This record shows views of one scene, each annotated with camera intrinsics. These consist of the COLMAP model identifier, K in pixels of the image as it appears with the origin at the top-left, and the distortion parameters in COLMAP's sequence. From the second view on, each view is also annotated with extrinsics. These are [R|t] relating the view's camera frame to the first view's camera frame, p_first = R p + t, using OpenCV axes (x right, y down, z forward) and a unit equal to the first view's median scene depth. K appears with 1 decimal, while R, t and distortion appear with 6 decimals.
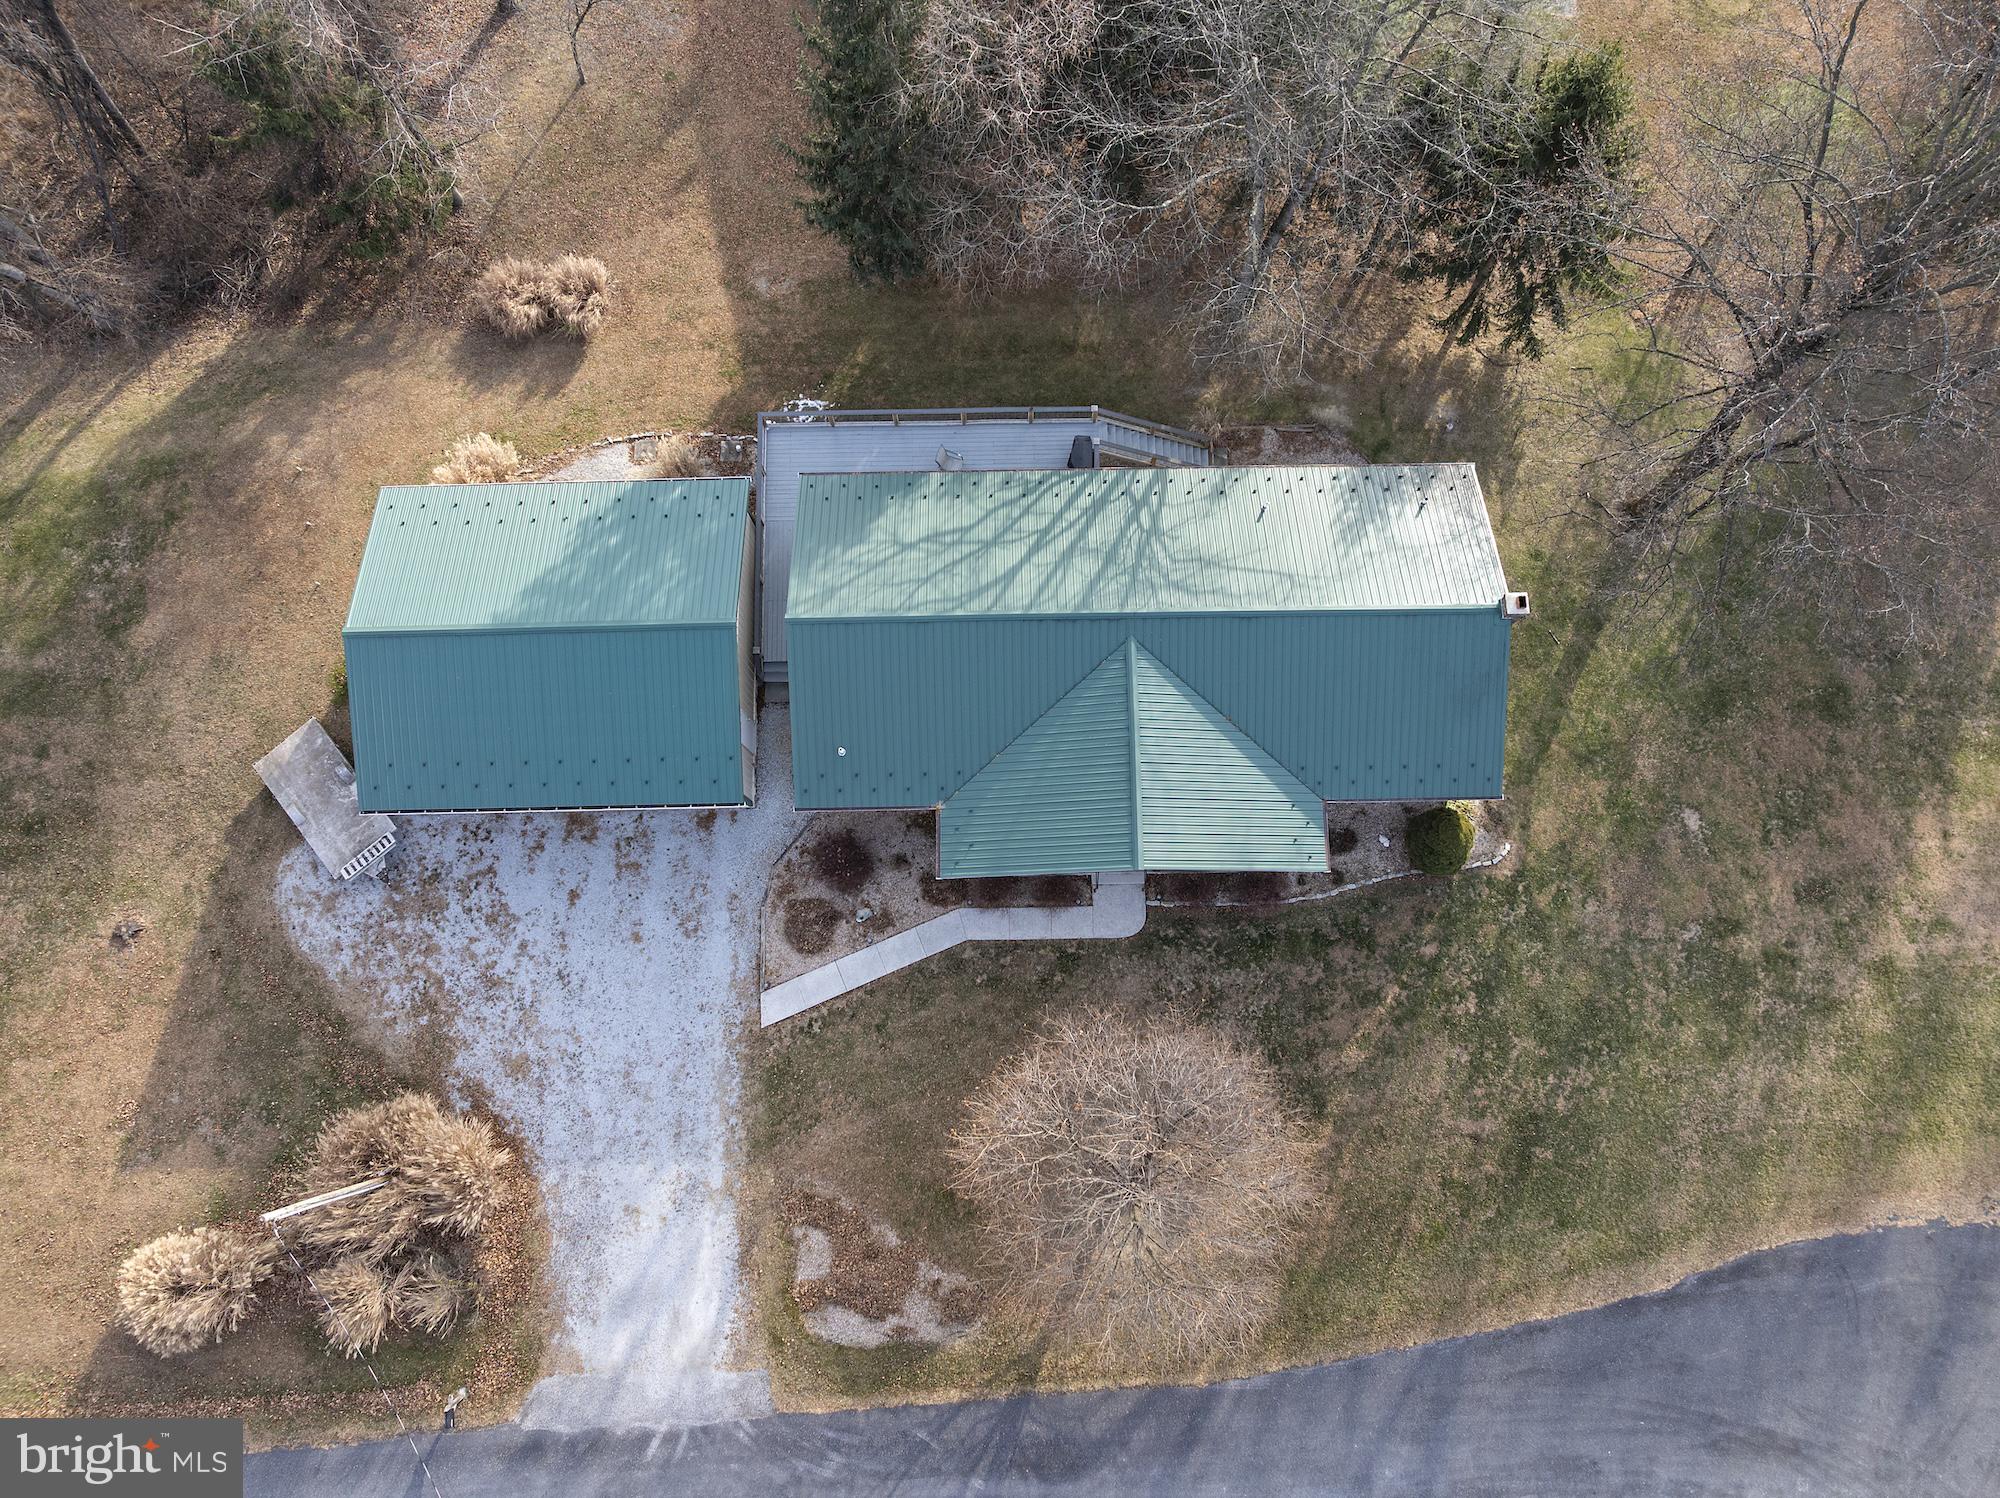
lens RADIAL K [[1413.1, 0, 1000.0], [0, 1413.1, 749.0], [0, 0, 1]] dist [-0.034633, 0.000605]
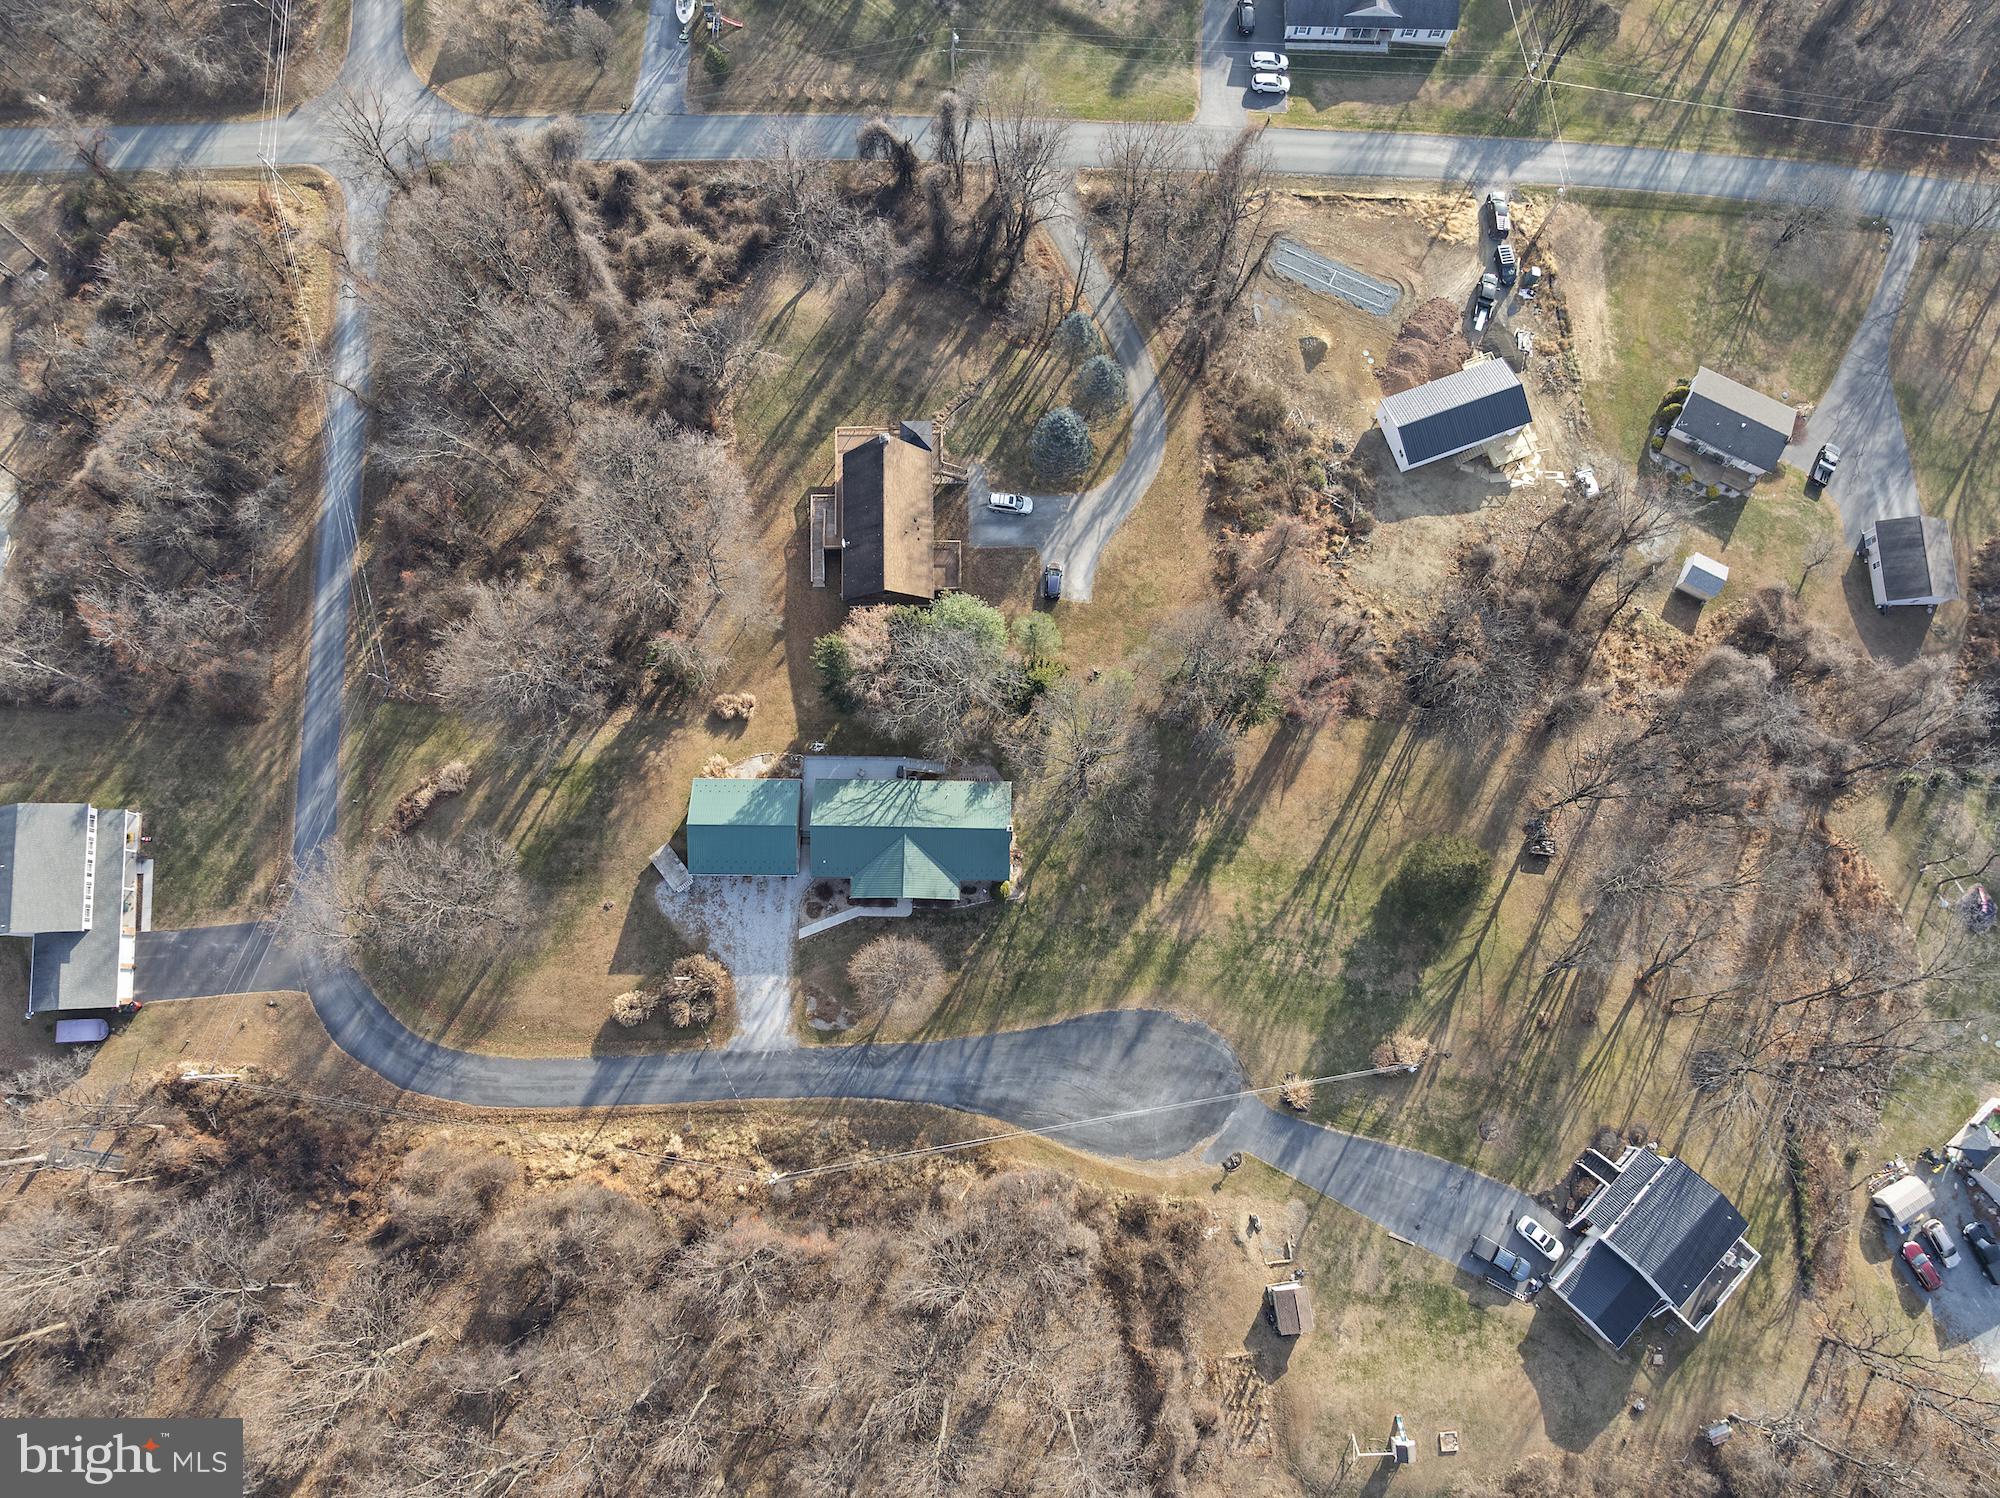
lens RADIAL K [[1413.1, 0, 1000.0], [0, 1413.1, 749.0], [0, 0, 1]] dist [-0.034633, 0.000605]
pose [[0.999397, 0.031389, -0.014859, 0.357173], [-0.031388, 0.999507, 0.000302, -0.281812], [0.014861, 0.000164, 0.999890, -2.429574]]
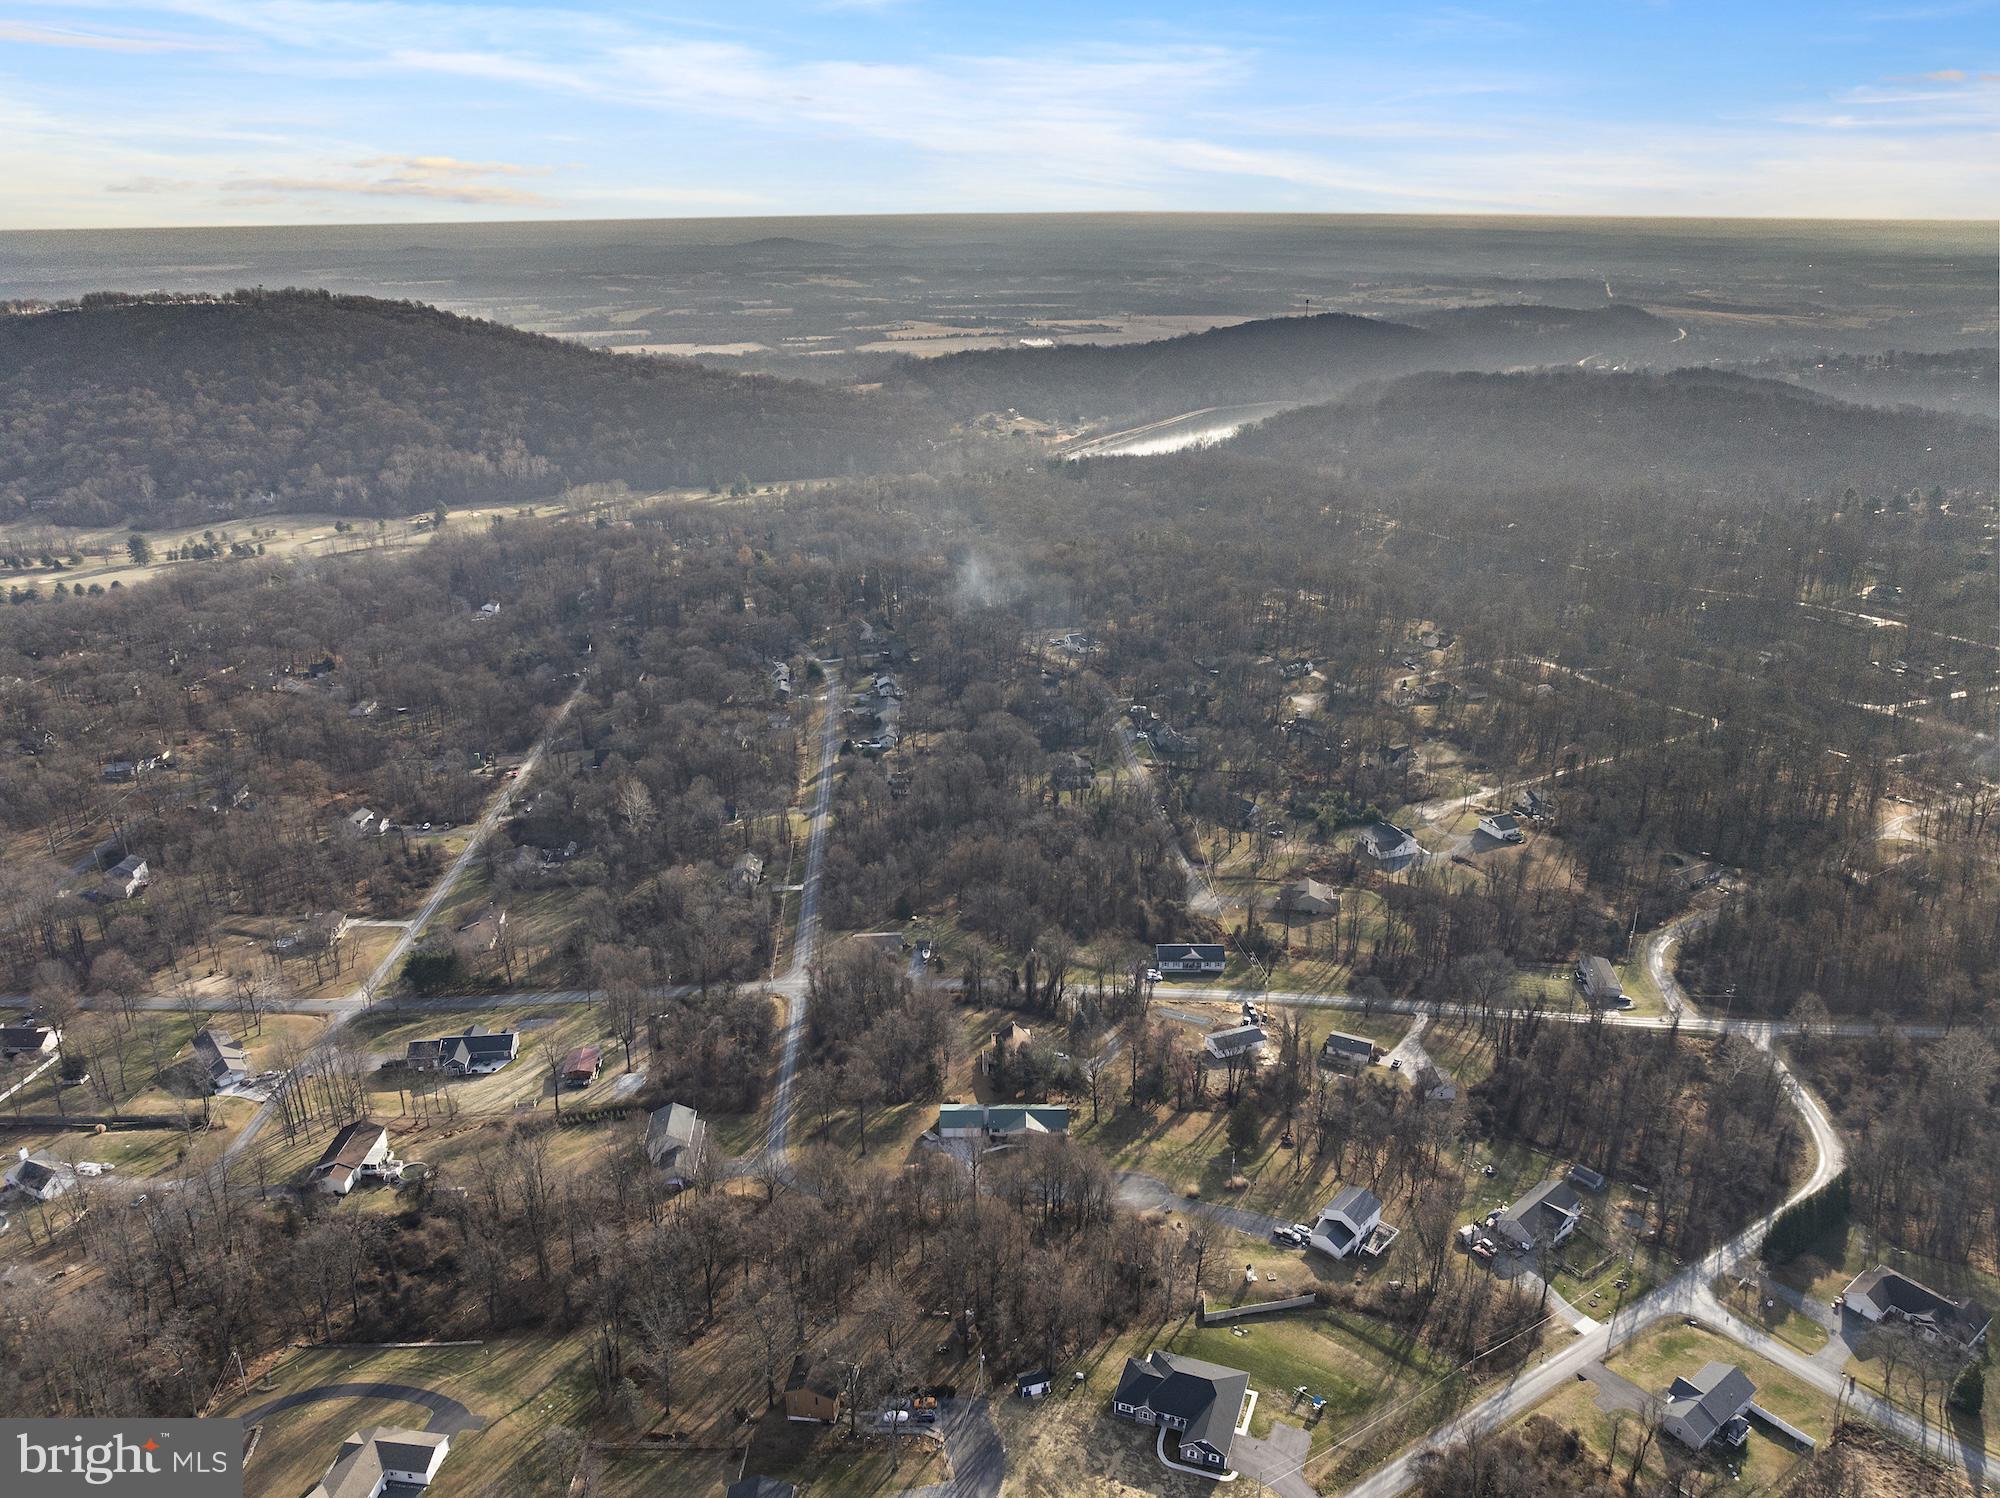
lens RADIAL K [[1413.1, 0, 1000.0], [0, 1413.1, 749.0], [0, 0, 1]] dist [-0.034633, 0.000605]
pose [[0.999564, 0.003664, -0.029288, 0.170045], [-0.026729, 0.533294, -0.845508, 5.959230], [0.012521, 0.845922, 0.533159, -5.466979]]
